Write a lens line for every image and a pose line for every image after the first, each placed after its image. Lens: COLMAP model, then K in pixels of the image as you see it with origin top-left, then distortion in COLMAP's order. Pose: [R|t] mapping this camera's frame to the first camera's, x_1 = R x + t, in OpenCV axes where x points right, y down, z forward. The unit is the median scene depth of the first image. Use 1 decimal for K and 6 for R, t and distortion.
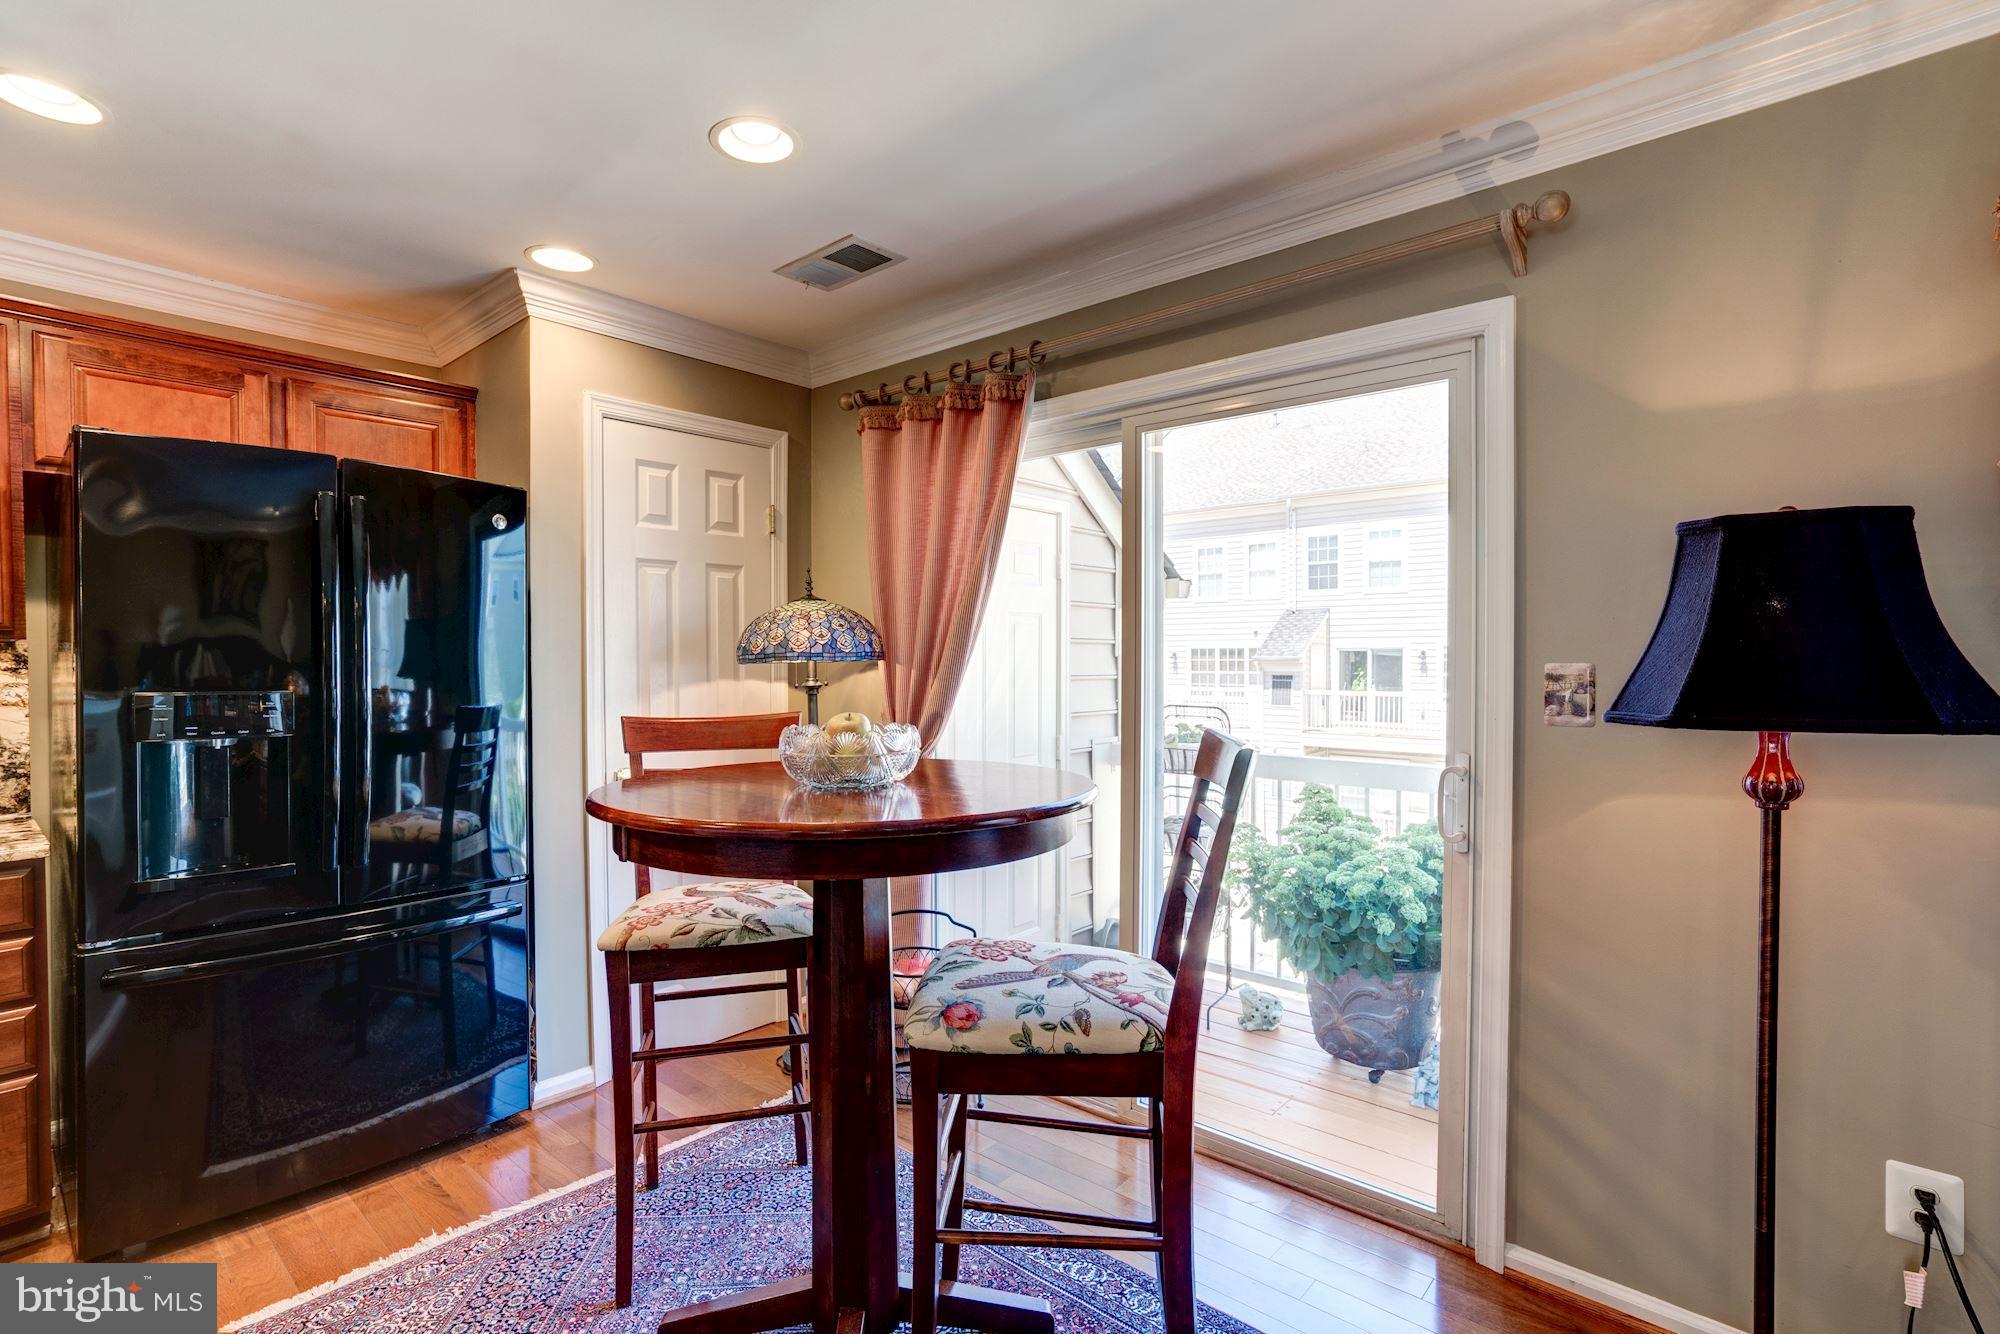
lens RADIAL K [[926.4, 0, 1007.6], [0, 926.4, 668.4], [0, 0, 1]] dist [-0.035029, 0.015679]
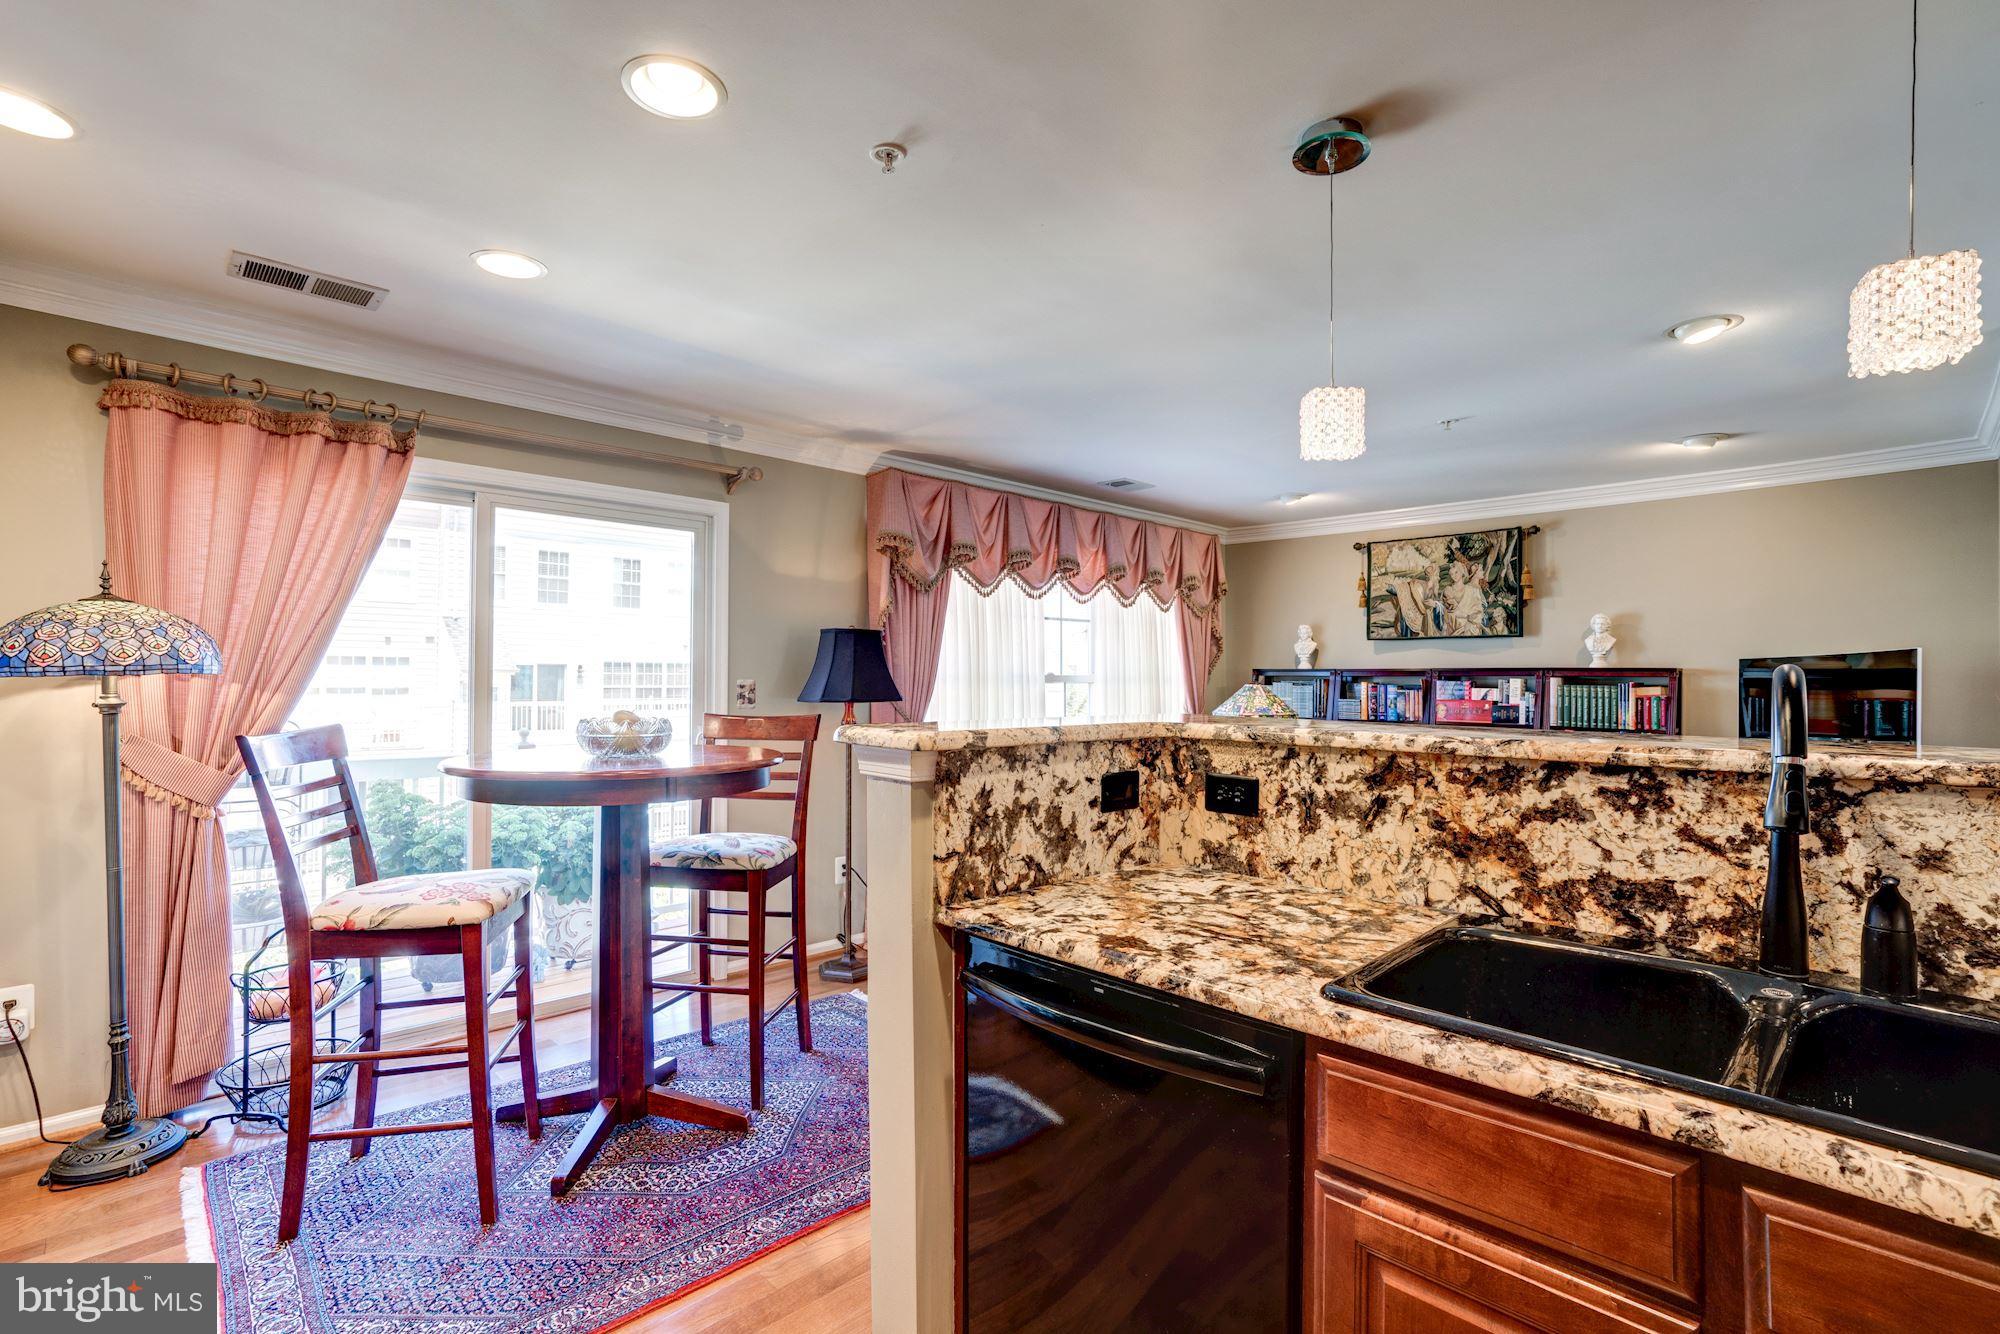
lens RADIAL K [[926.4, 0, 963.3], [0, 926.4, 681.6], [0, 0, 1]] dist [-0.035029, 0.015679]
pose [[0.089626, 0.002776, 0.995972, -1.547566], [0.005377, 0.999980, -0.003271, 0.008782], [-0.995961, 0.005648, 0.089609, 0.287645]]
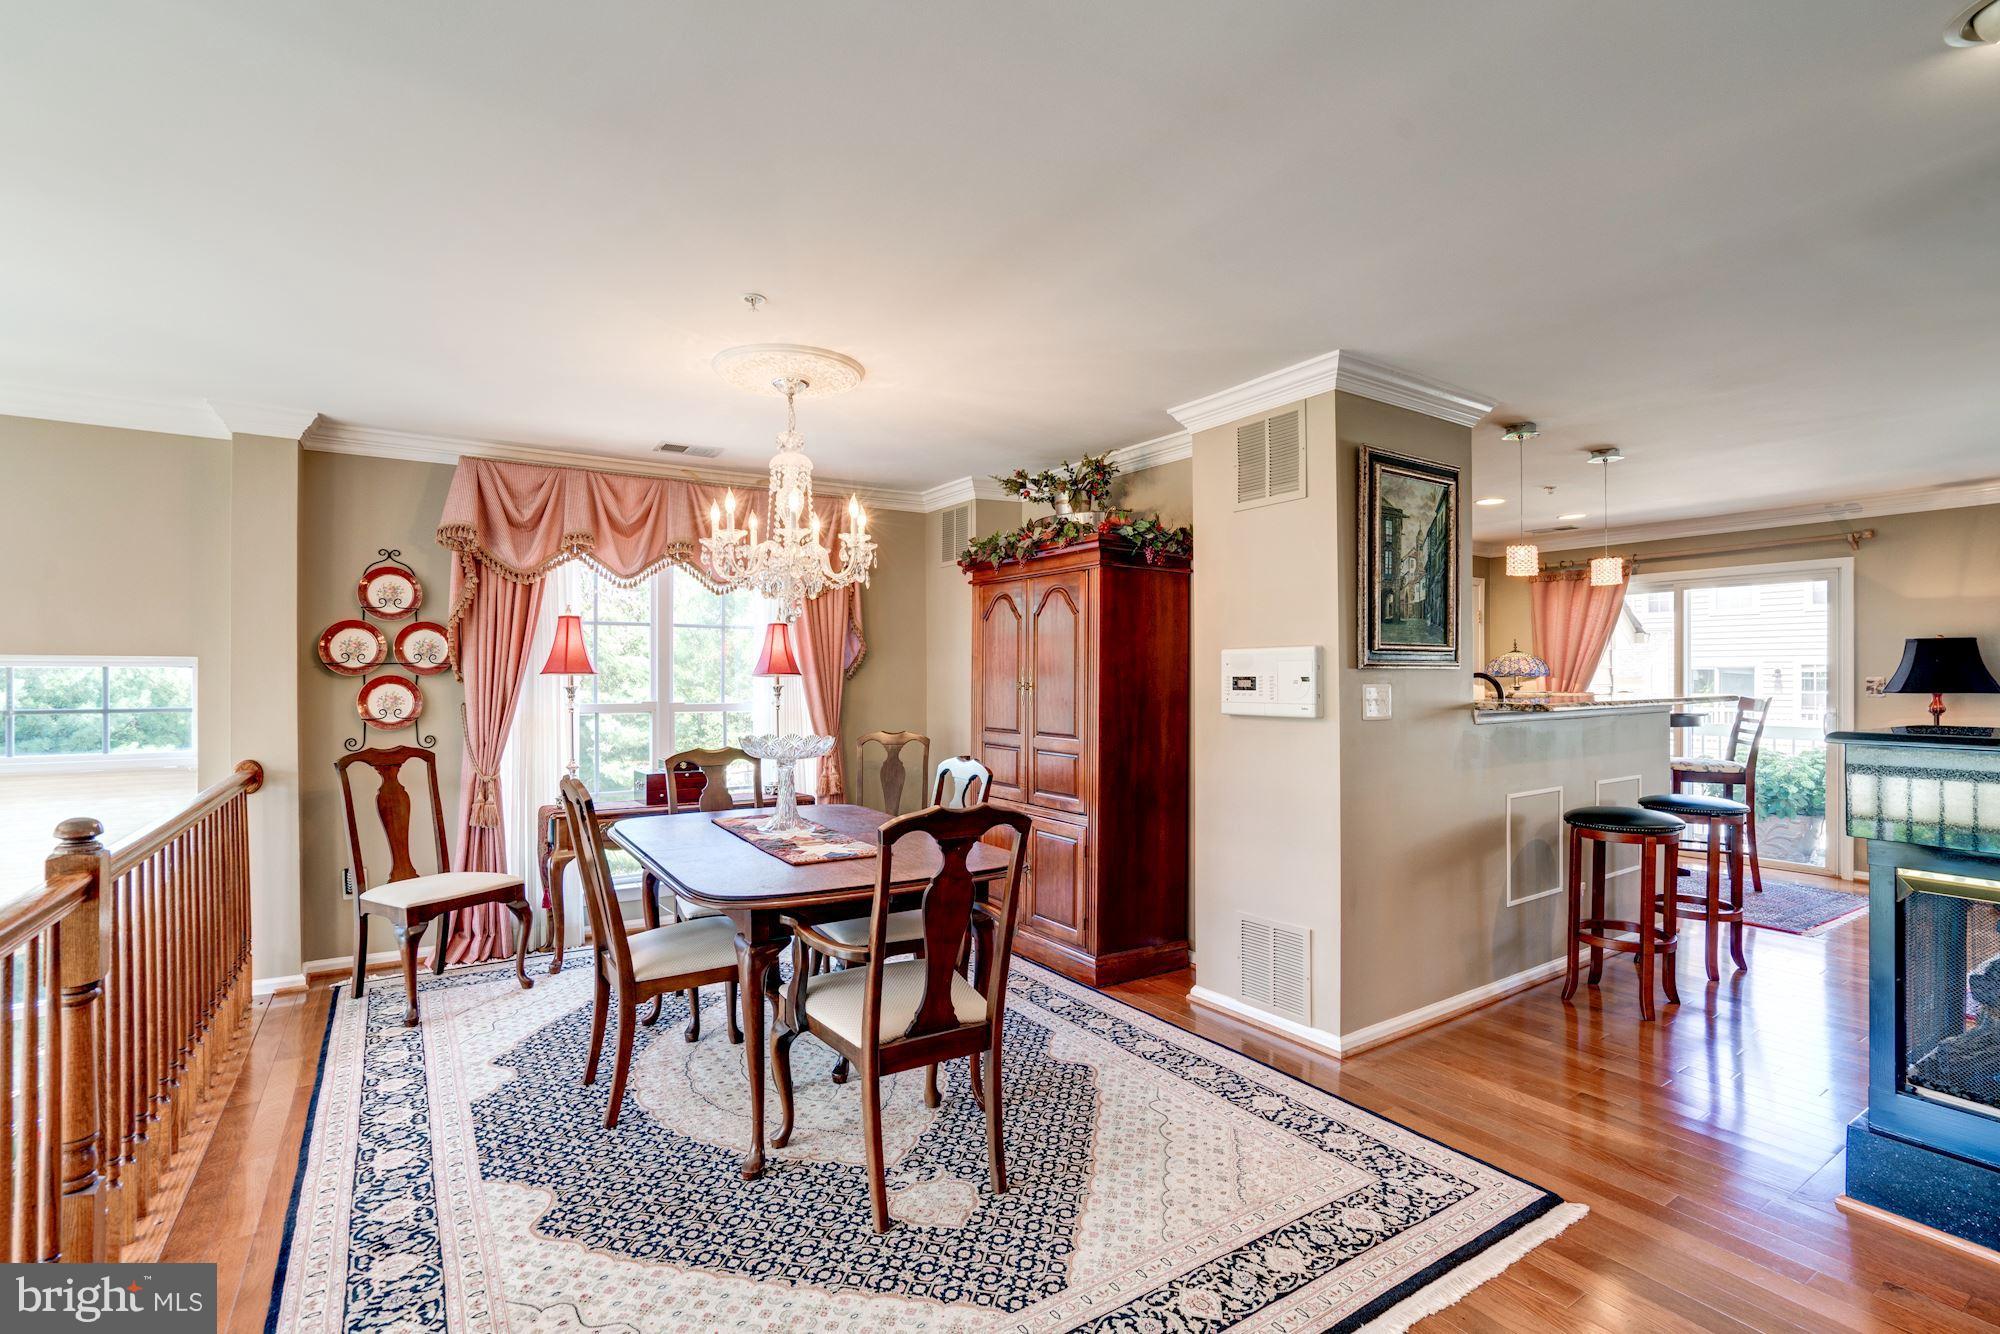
lens RADIAL K [[926.4, 0, 979.3], [0, 926.4, 677.6], [0, 0, 1]] dist [-0.035029, 0.015679]
pose [[0.958800, -0.000717, -0.284079, -1.445755], [-0.002677, 0.999930, -0.011559, 0.042676], [0.284068, 0.011843, 0.958731, -2.856581]]
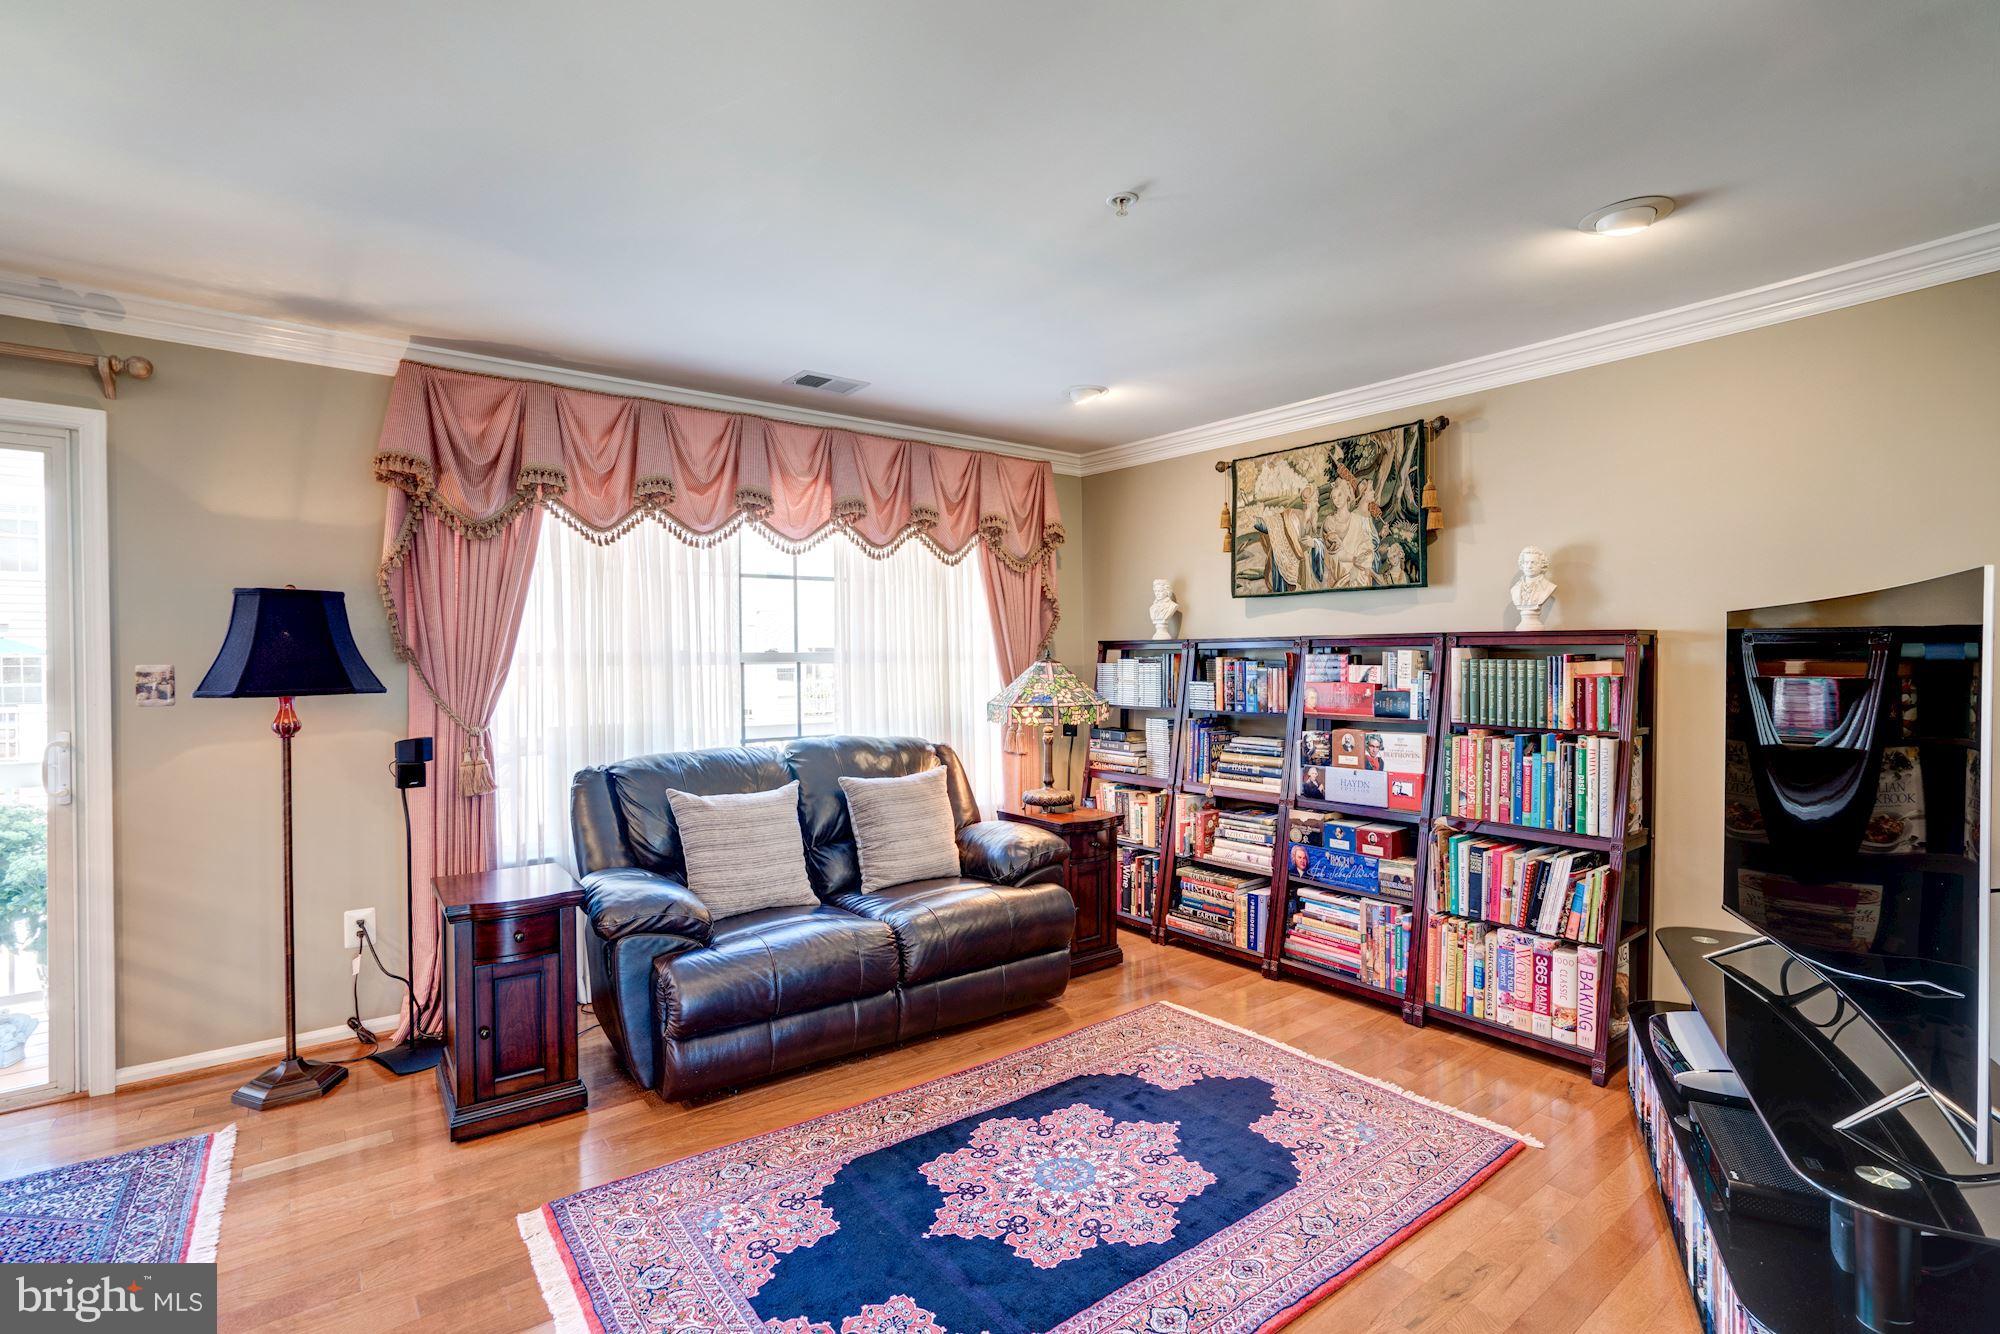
lens RADIAL K [[926.4, 0, 978.8], [0, 926.4, 675.8], [0, 0, 1]] dist [-0.035029, 0.015679]
pose [[0.203074, -0.016013, 0.979032, -0.601823], [0.015429, 0.999794, 0.013153, 0.014001], [-0.979042, 0.012434, 0.203280, -0.665392]]
